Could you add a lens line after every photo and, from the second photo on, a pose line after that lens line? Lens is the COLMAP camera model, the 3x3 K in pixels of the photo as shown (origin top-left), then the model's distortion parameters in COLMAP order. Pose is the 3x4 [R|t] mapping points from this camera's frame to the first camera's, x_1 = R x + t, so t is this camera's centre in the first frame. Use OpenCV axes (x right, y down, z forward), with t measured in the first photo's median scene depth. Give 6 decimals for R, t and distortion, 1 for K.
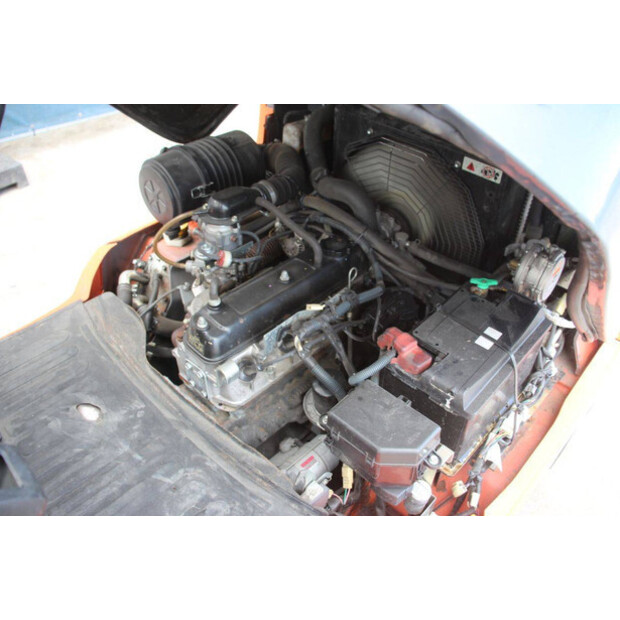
lens RADIAL K [[514.7, 0, 310.0], [0, 514.7, 310.0], [0, 0, 1]] dist [-0.174877, 0.152919]
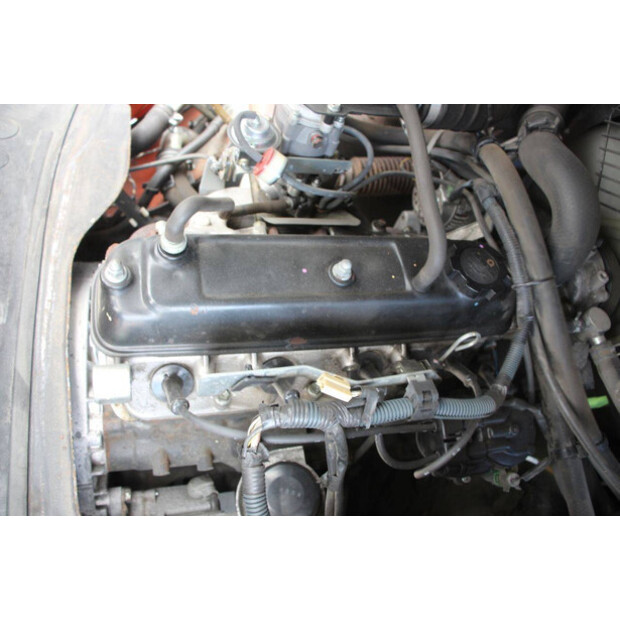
lens RADIAL K [[514.7, 0, 310.0], [0, 514.7, 310.0], [0, 0, 1]] dist [-0.174877, 0.152919]
pose [[0.795775, 0.593727, -0.119288, 0.004745], [-0.547918, 0.789778, 0.275747, -0.137070], [0.257930, -0.154072, 0.953800, 0.483981]]
